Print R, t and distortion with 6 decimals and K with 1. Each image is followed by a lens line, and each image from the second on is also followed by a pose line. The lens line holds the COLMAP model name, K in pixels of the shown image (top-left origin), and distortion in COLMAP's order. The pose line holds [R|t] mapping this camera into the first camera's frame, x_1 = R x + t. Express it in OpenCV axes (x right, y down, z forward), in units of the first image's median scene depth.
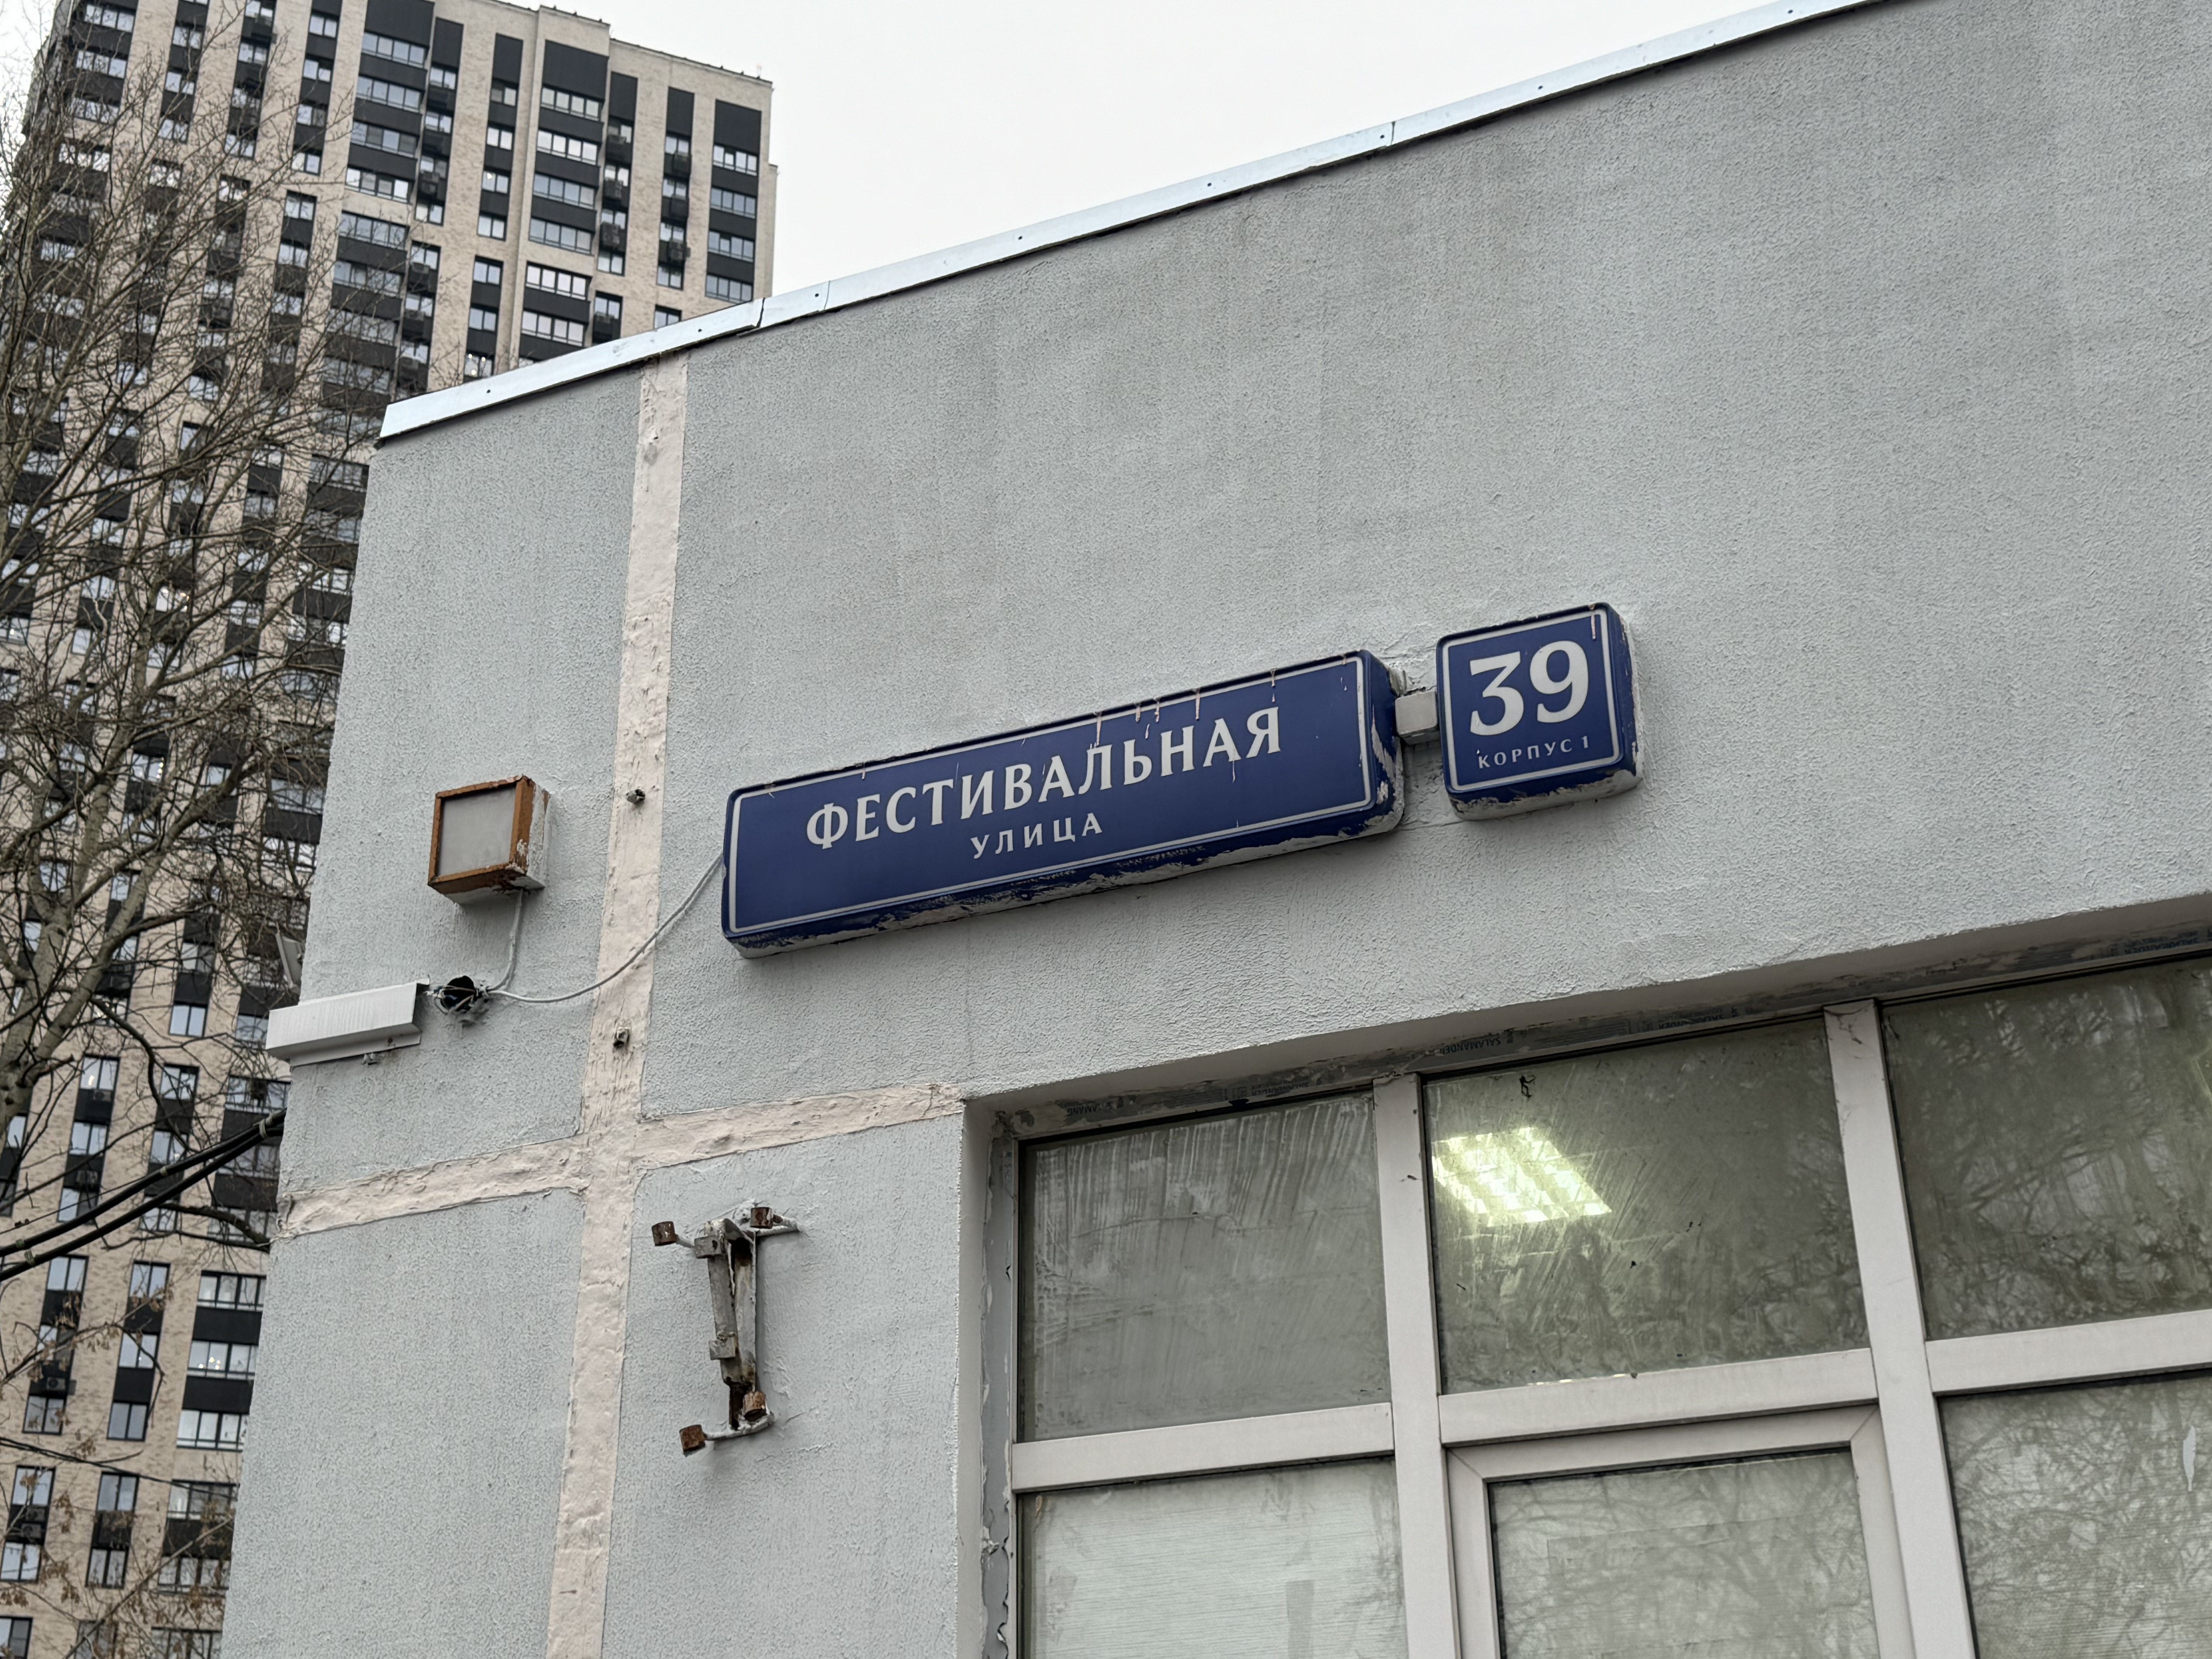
lens RADIAL K [[2794.7, 0, 1104.8], [0, 2794.7, 826.5], [0, 0, 1]] dist [0.022959, 0.000000]
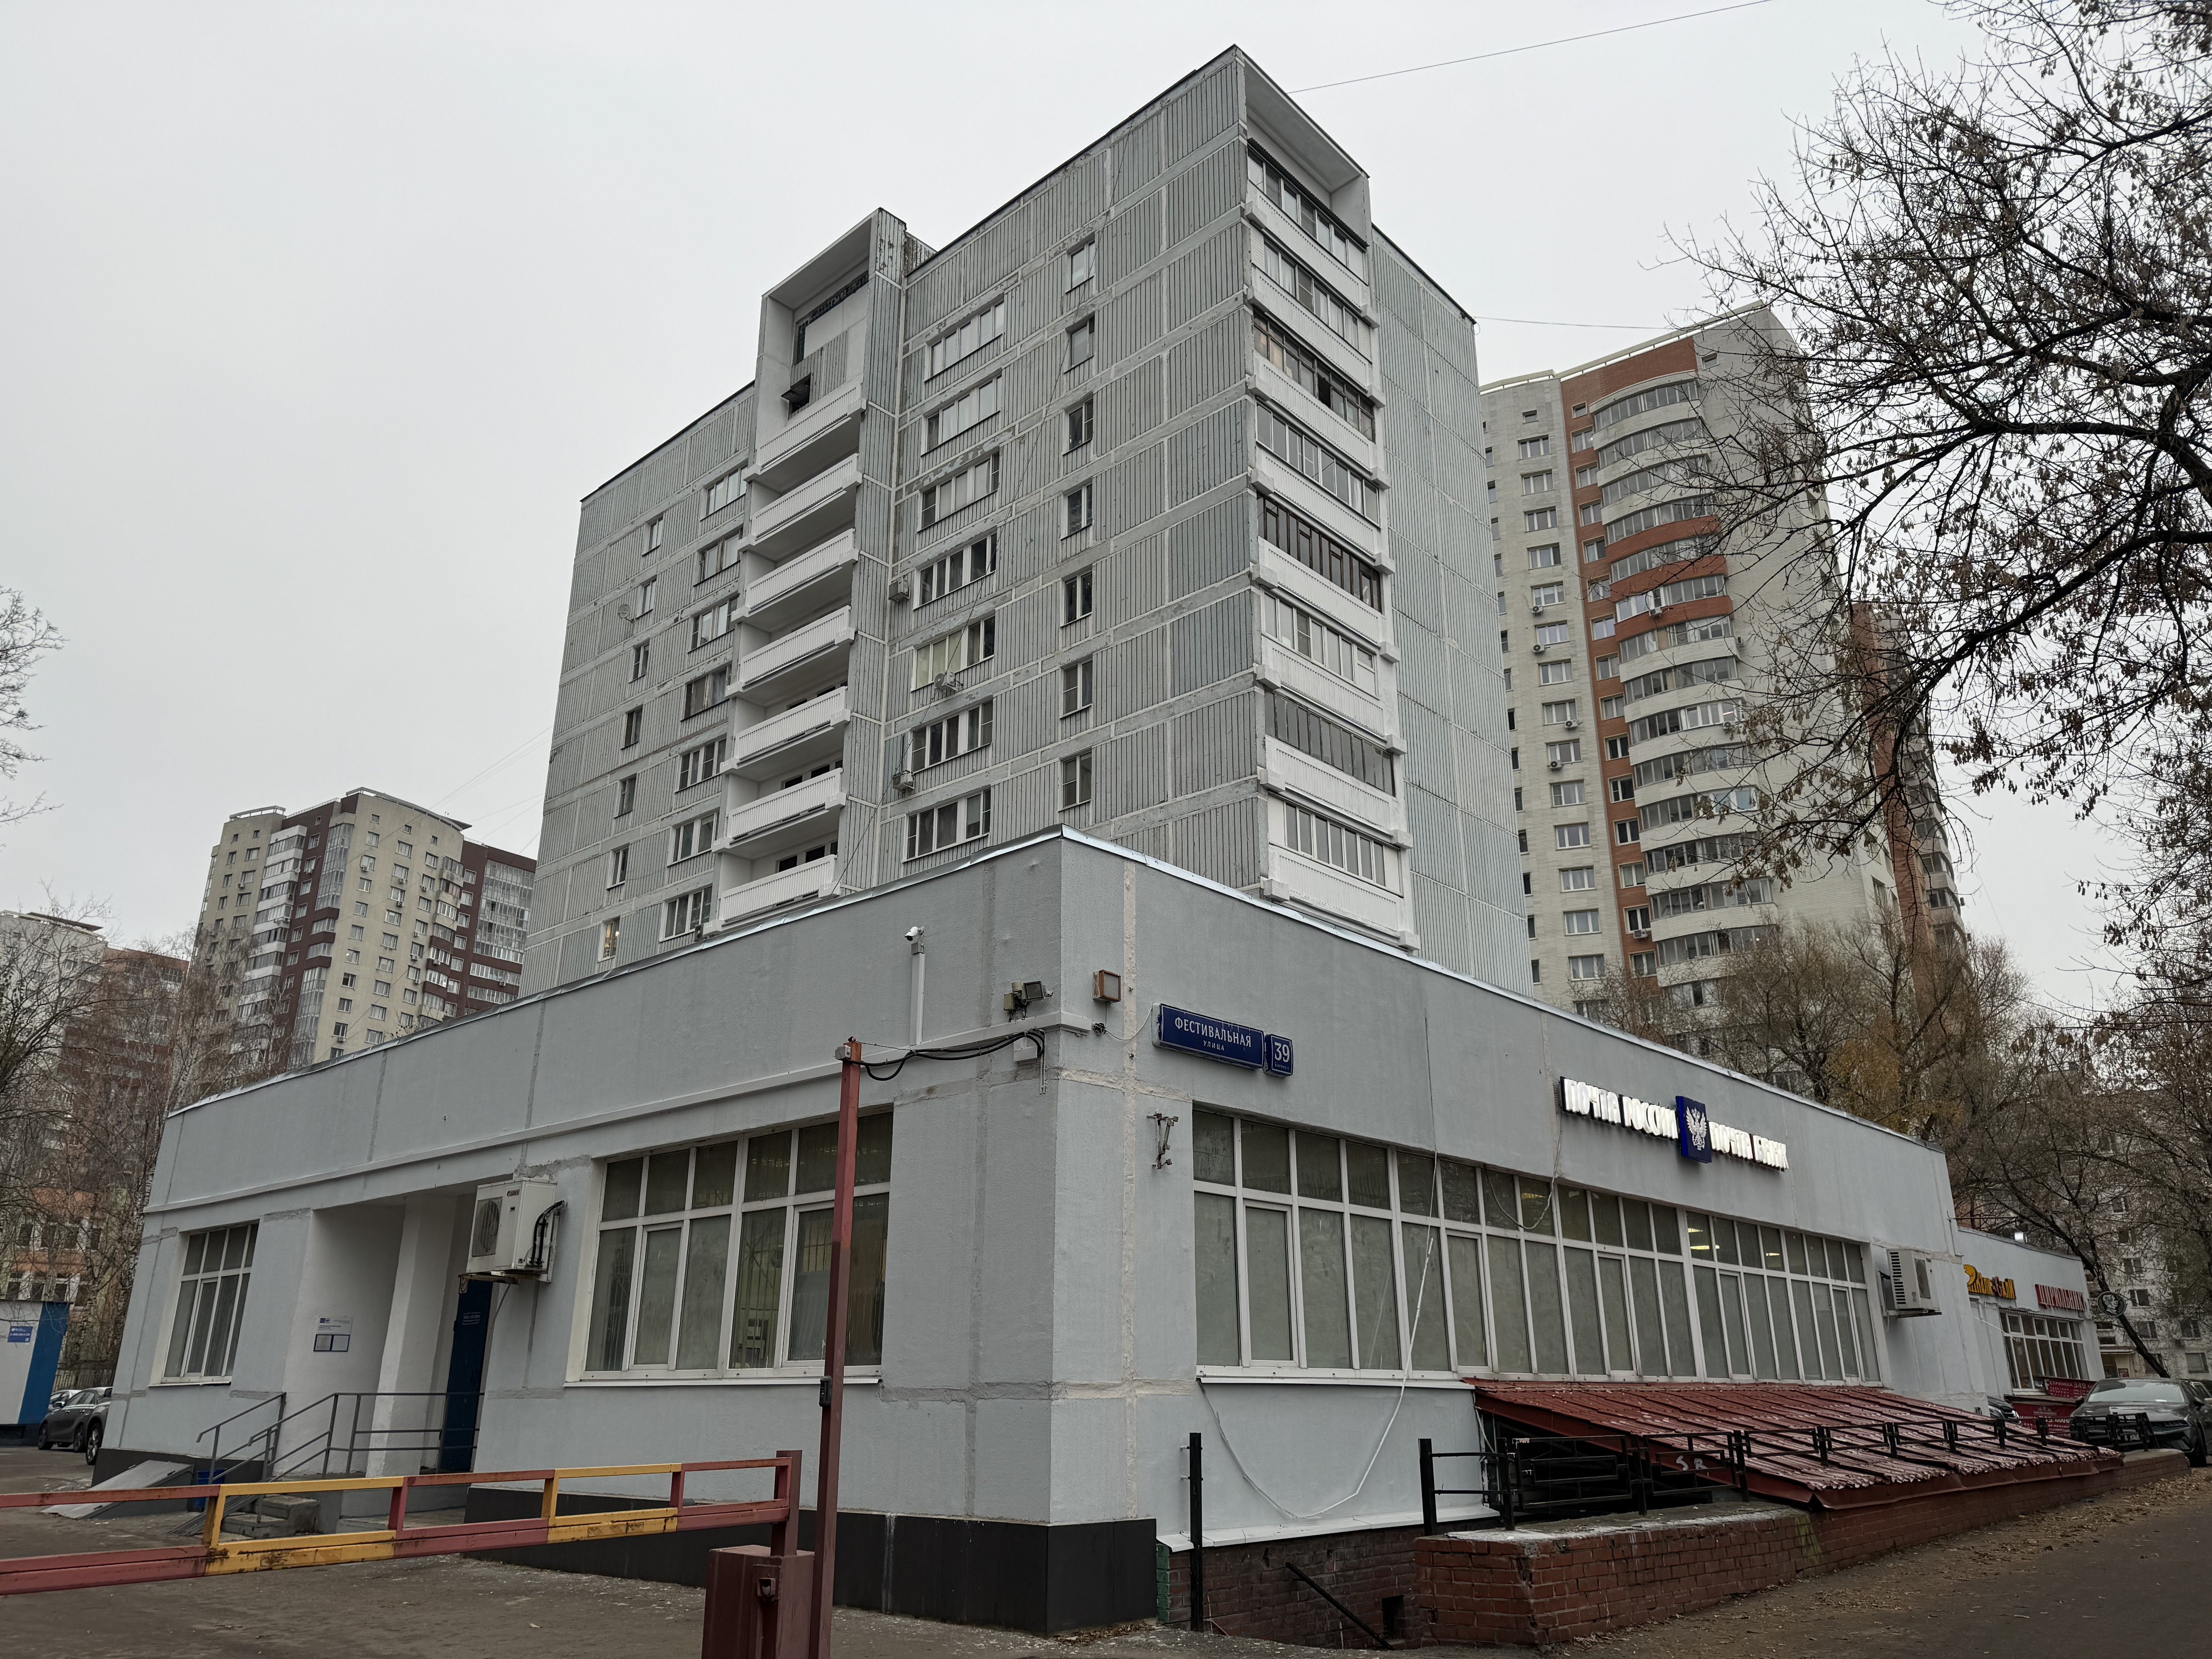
lens RADIAL K [[1557.1, 0, 1106.4], [0, 1557.1, 832.7], [0, 0, 1]] dist [-0.002515, -0.000056]
pose [[0.308506, 0.335237, 0.890191, -2.378525], [-0.413901, 0.889911, -0.191689, 0.245435], [-0.856452, -0.309313, 0.413298, 0.230940]]
